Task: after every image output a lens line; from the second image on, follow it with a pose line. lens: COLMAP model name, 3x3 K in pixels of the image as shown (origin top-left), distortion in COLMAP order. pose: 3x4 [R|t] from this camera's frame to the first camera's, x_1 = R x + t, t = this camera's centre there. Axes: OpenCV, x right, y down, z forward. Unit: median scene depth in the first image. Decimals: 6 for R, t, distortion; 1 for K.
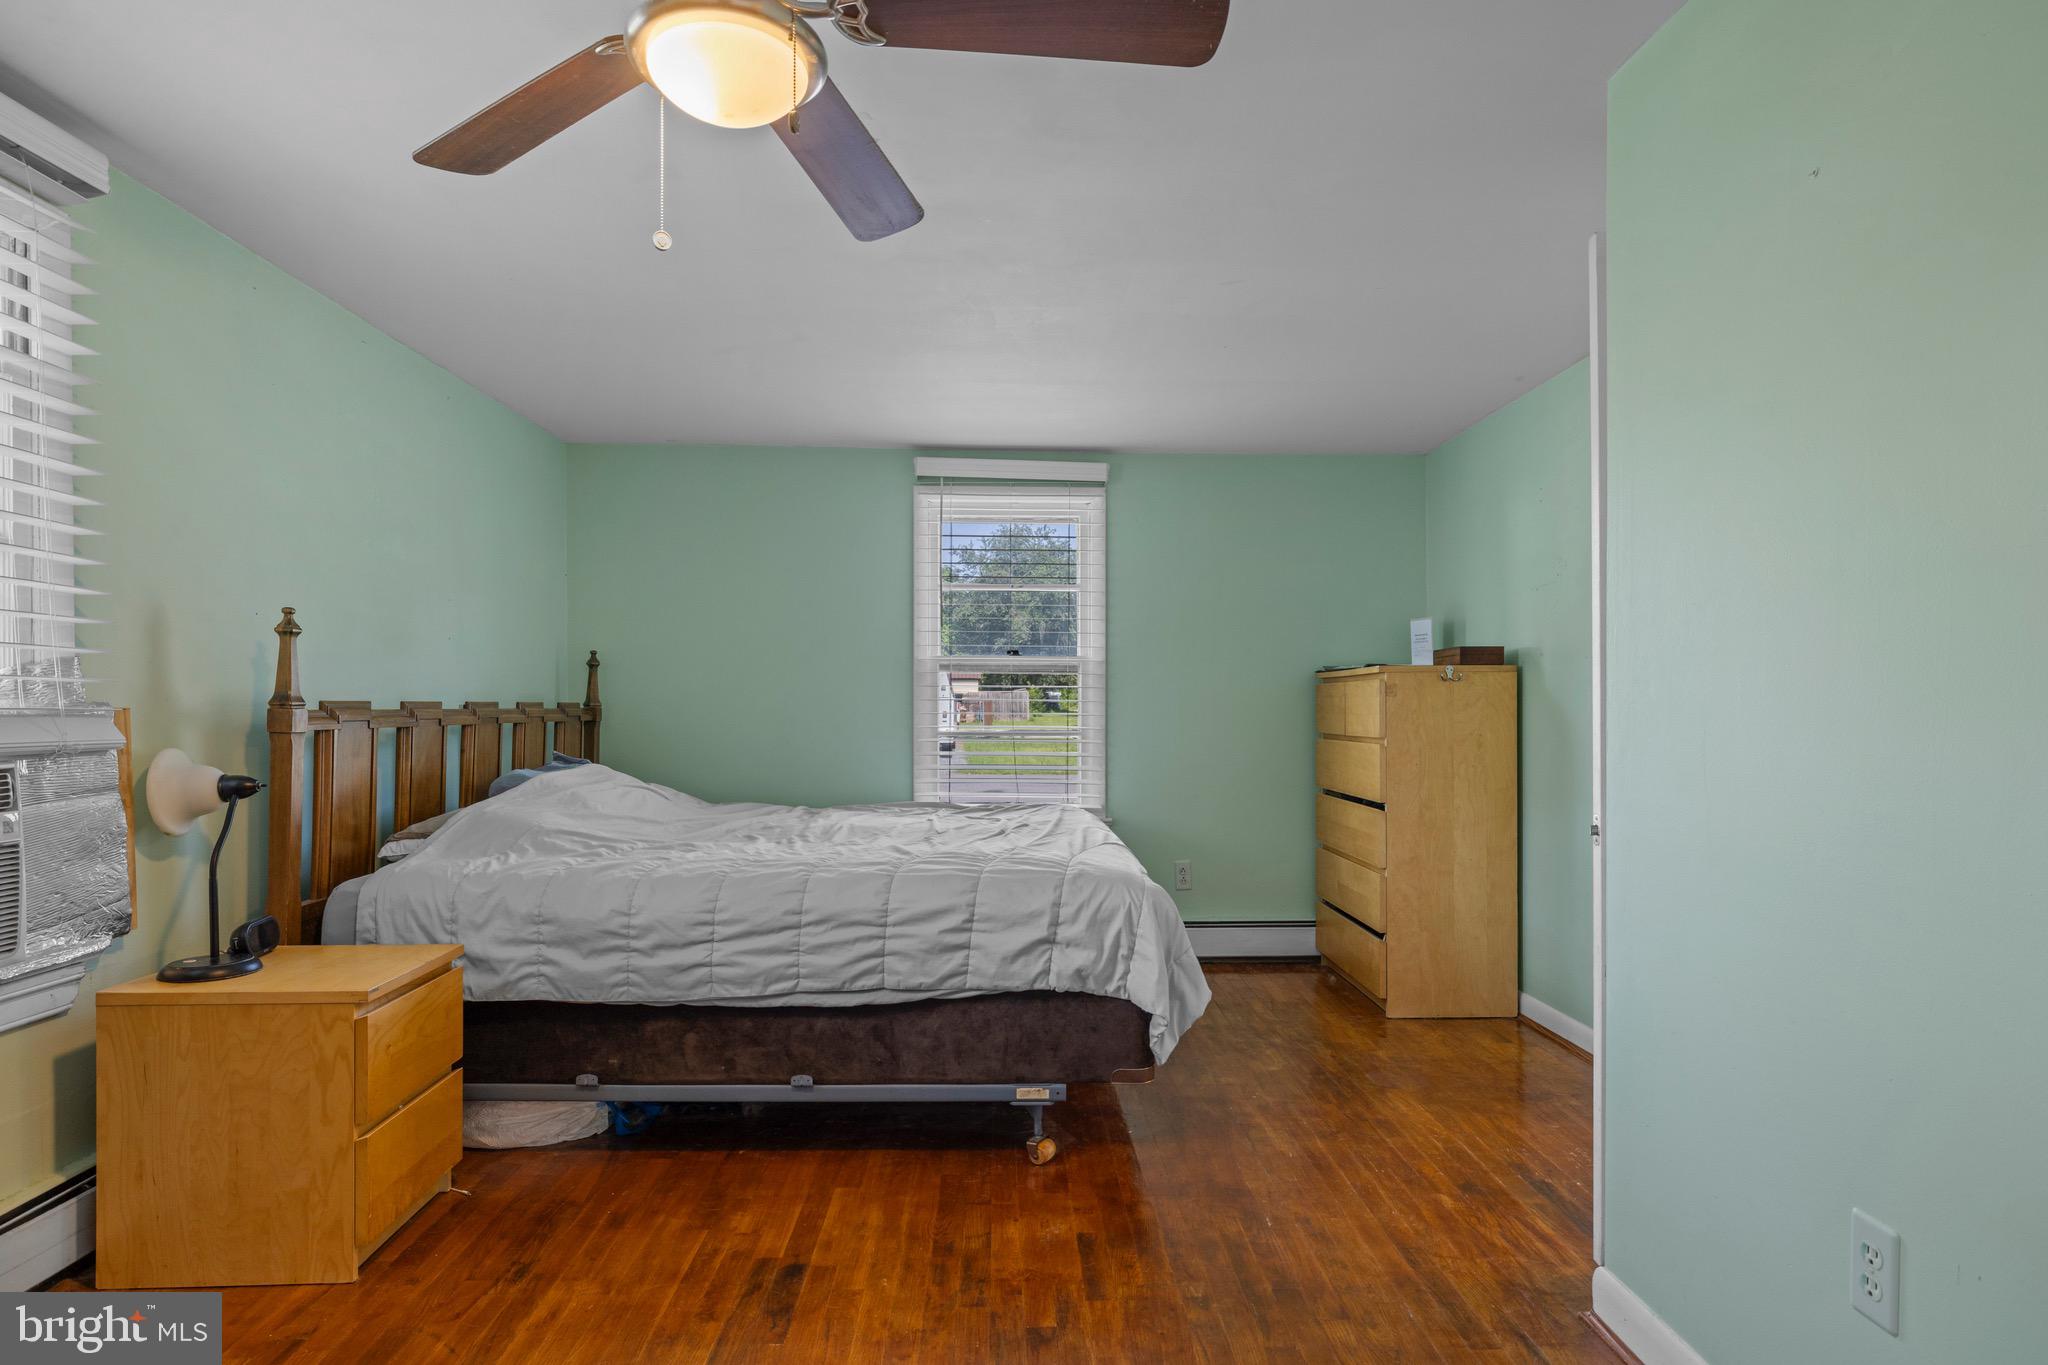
lens RADIAL K [[1093.6, 0, 1022.3], [0, 1093.6, 699.7], [0, 0, 1]] dist [0.001254, 0.000476]
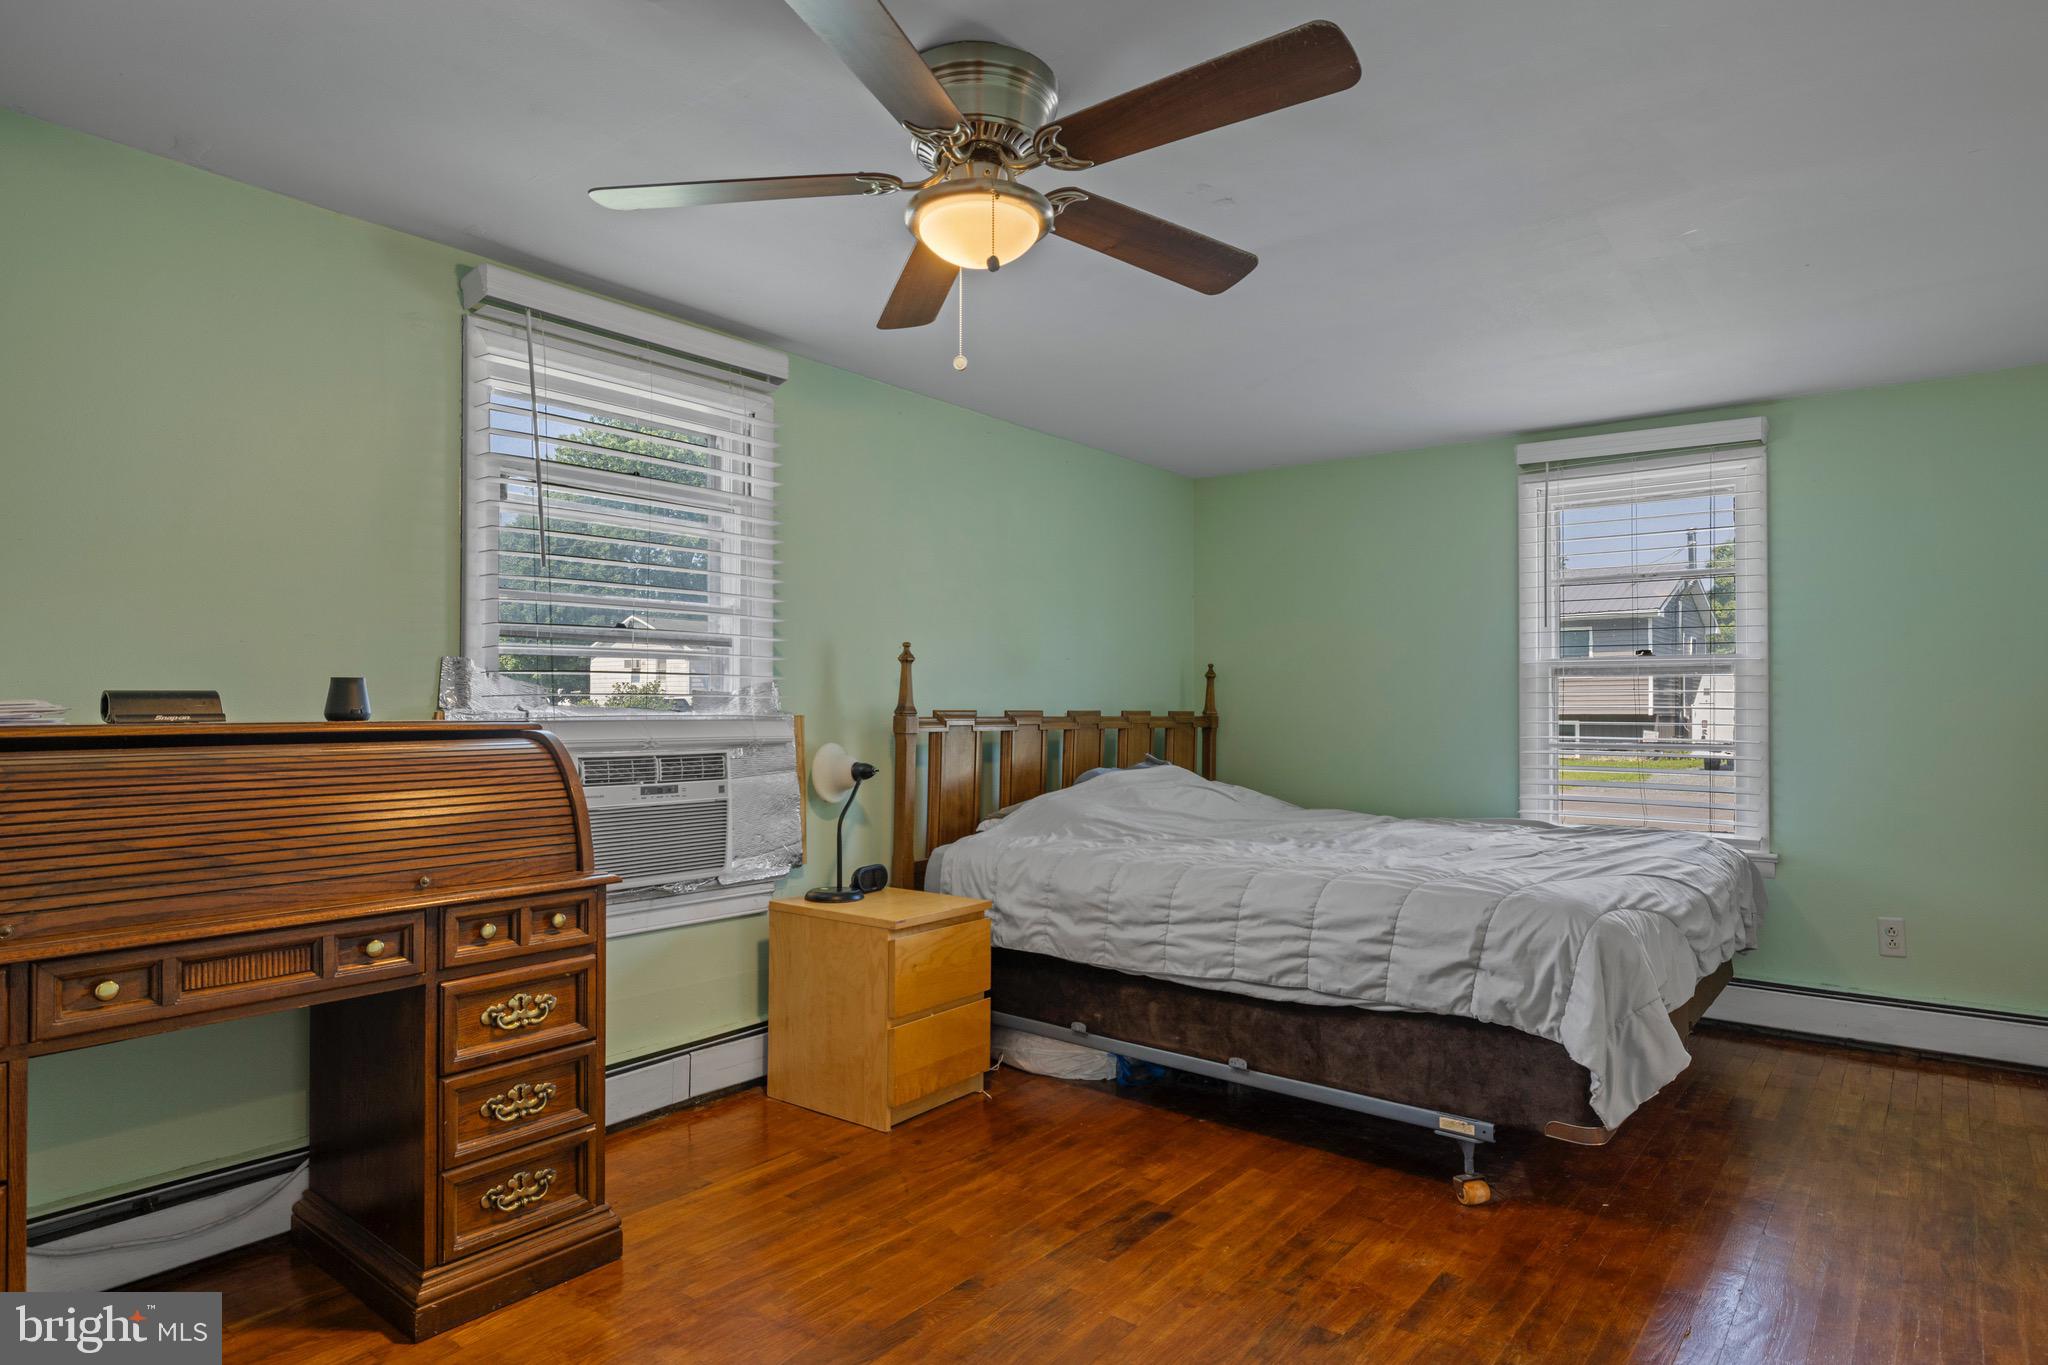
lens RADIAL K [[1137.4, 0, 1024.5], [0, 1137.4, 675.0], [0, 0, 1]] dist [0.003316, -0.000953]
pose [[0.766798, -0.021384, -0.641532, 0.361266], [0.003041, 0.999555, -0.029684, -0.000314], [0.641881, 0.020811, 0.766522, 0.001031]]
